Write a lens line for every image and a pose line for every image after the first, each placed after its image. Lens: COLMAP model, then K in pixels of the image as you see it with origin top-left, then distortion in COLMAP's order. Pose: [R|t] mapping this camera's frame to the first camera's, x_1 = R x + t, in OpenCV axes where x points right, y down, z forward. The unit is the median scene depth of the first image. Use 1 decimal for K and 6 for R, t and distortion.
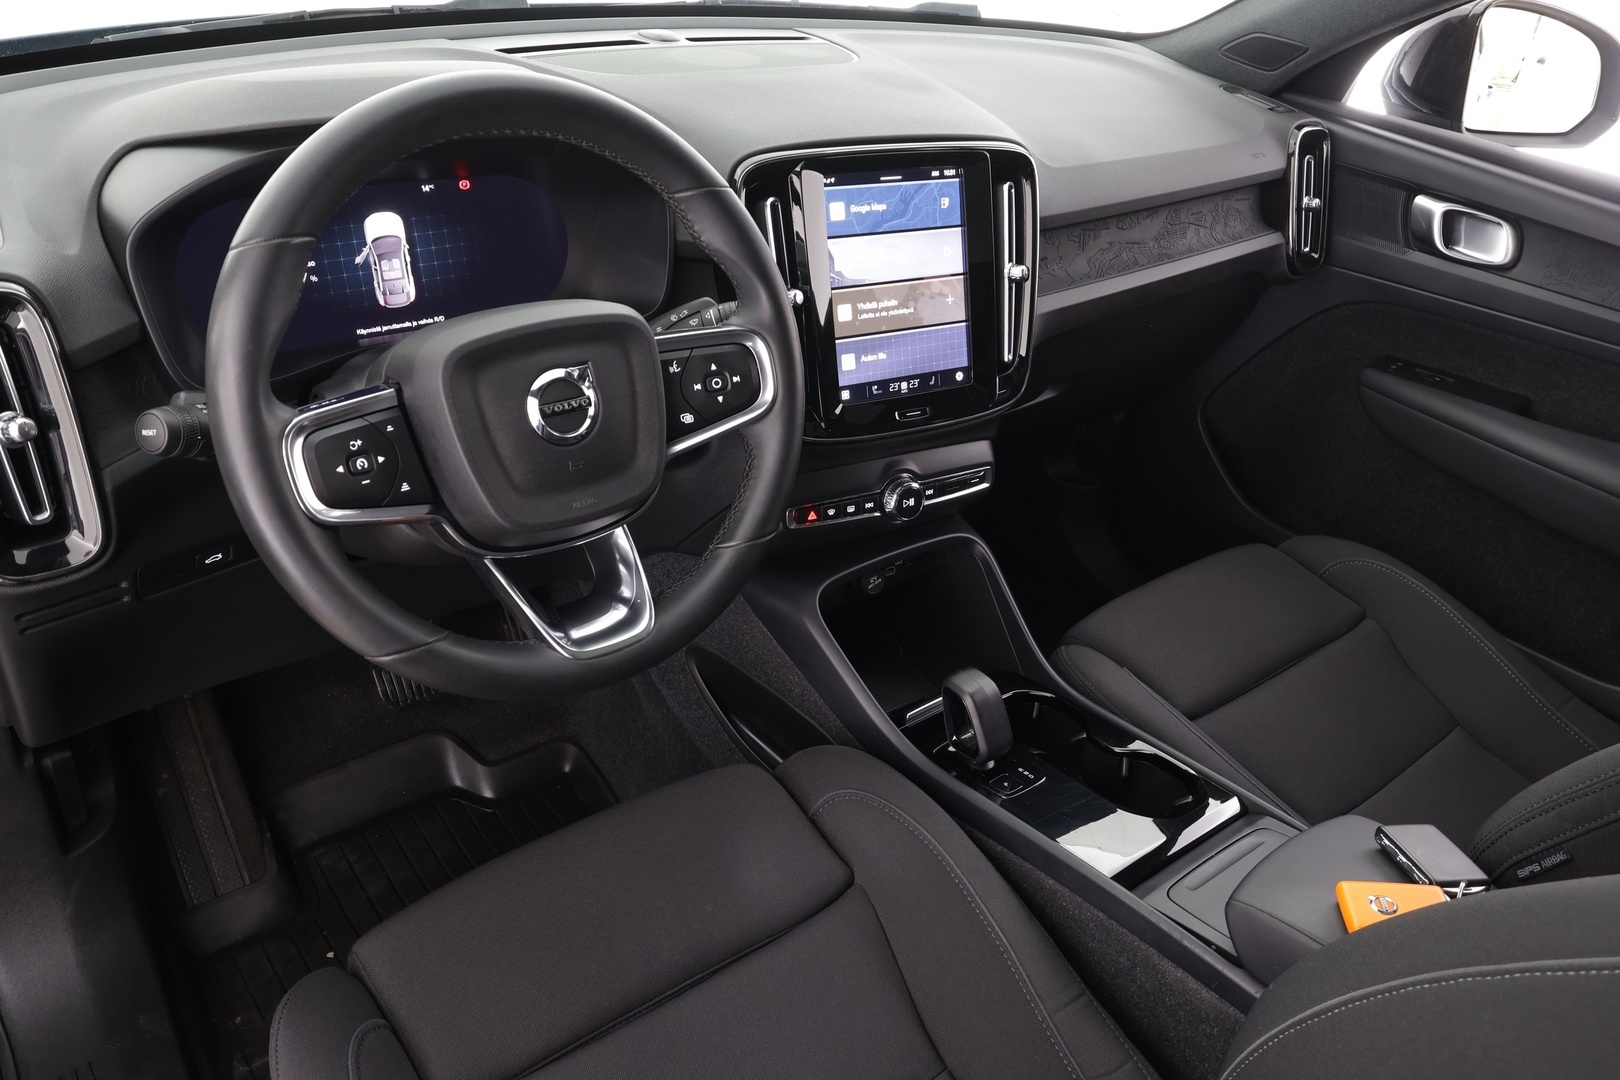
lens RADIAL K [[1201.4, 0, 813.0], [0, 1201.4, 545.2], [0, 0, 1]] dist [-0.004431, -0.005881]
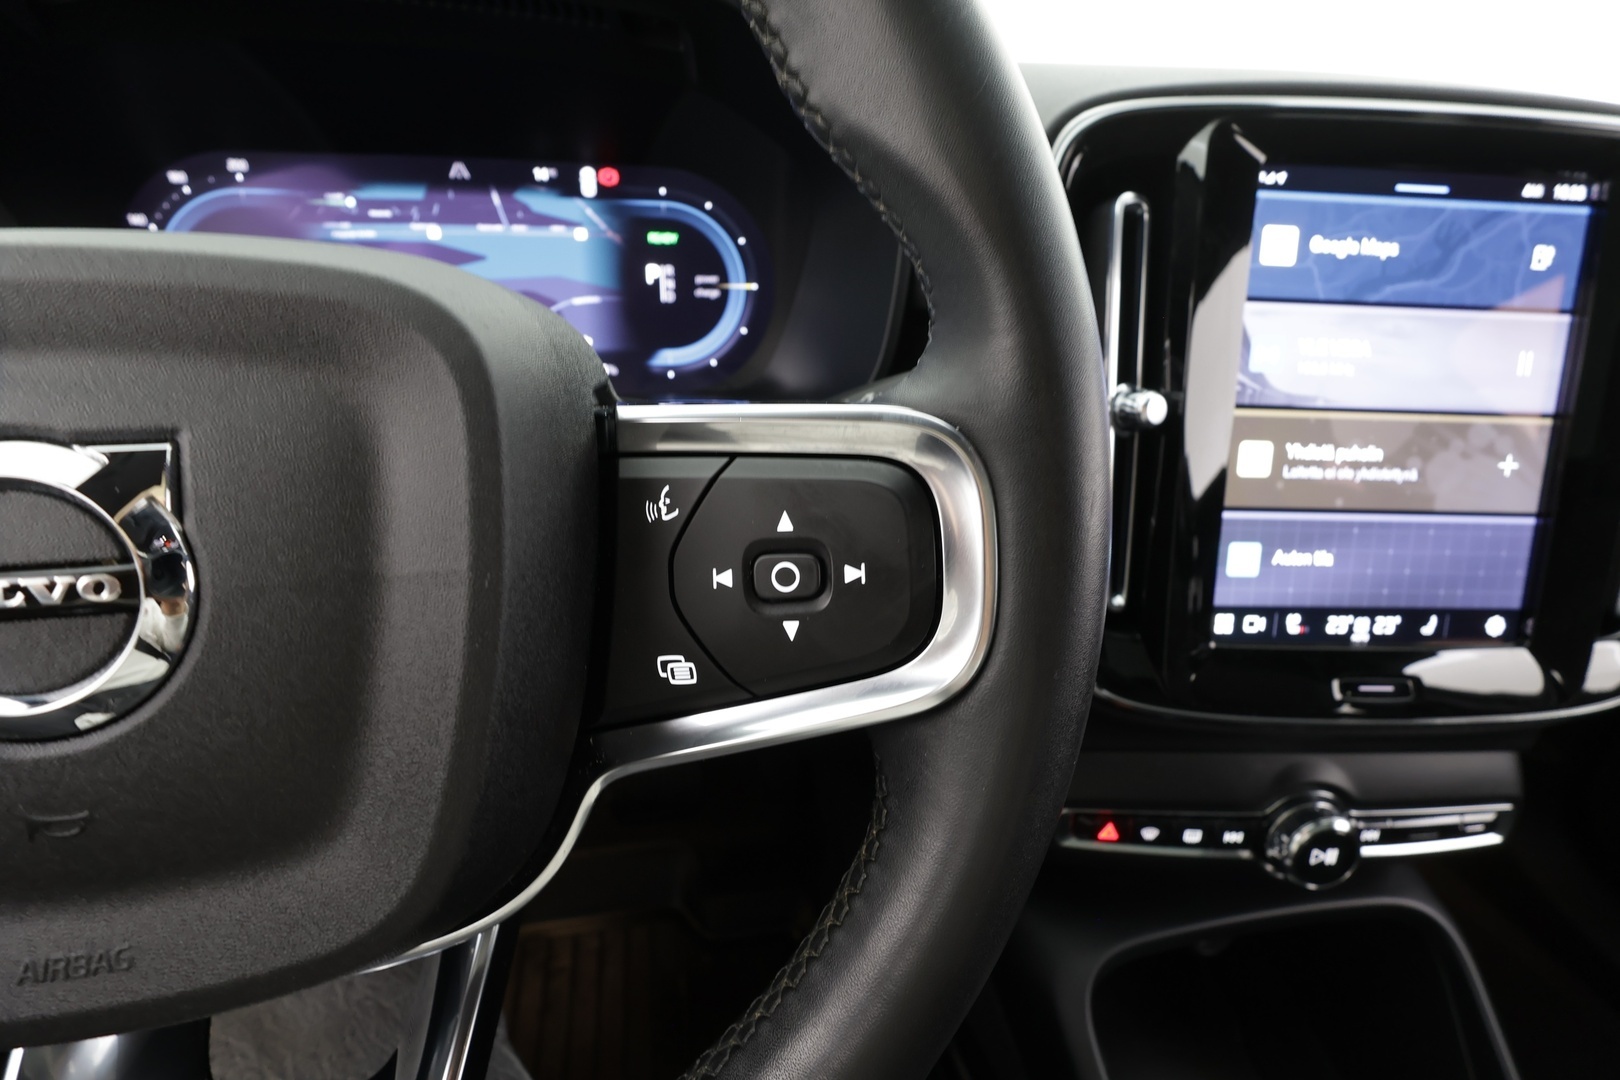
lens RADIAL K [[744.9, 0, 809.7], [0, 744.9, 549.3], [0, 0, 1]] dist [-0.001874, -0.000684]
pose [[0.884062, 0.170775, -0.435052, 0.004493], [-0.211049, 0.976412, -0.045589, -0.104153], [0.417005, 0.132121, 0.899250, 0.645330]]
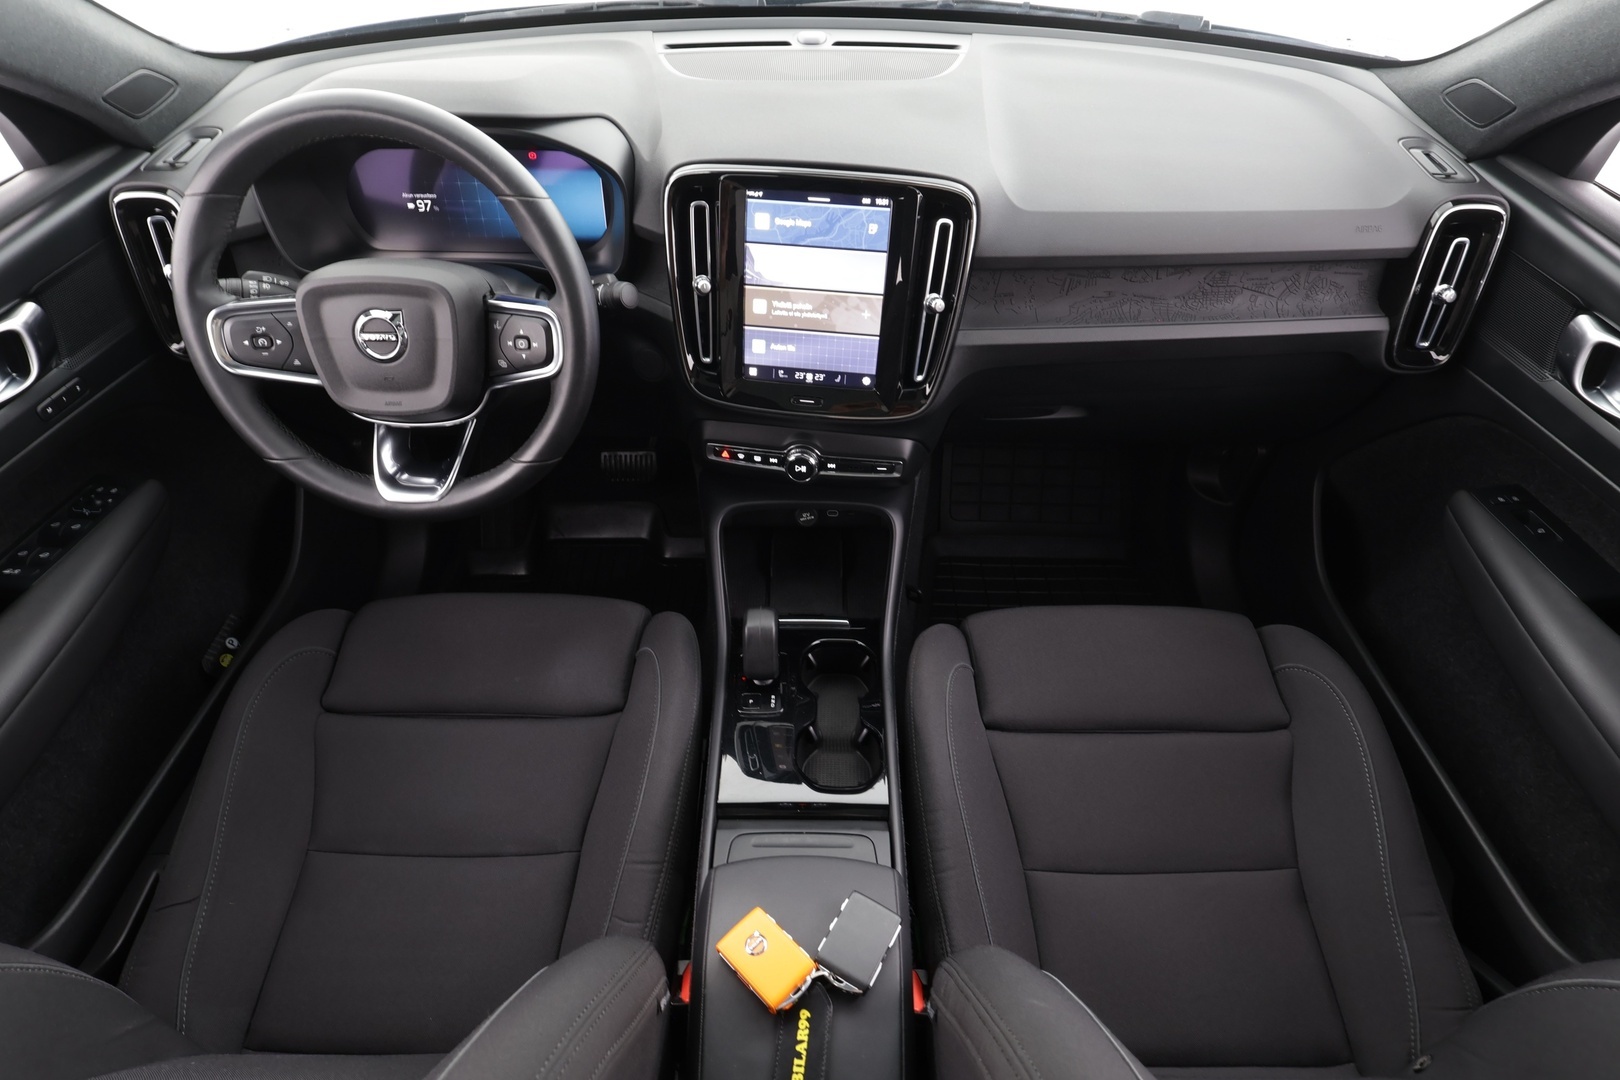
lens RADIAL K [[830.5, 0, 809.3], [0, 830.5, 546.5], [0, 0, 1]] dist [-0.002657, 0.001275]
pose [[0.785299, 0.377349, -0.490829, 0.563100], [-0.270140, 0.922185, 0.276766, -0.210464], [0.557073, -0.084751, 0.826128, 0.296464]]
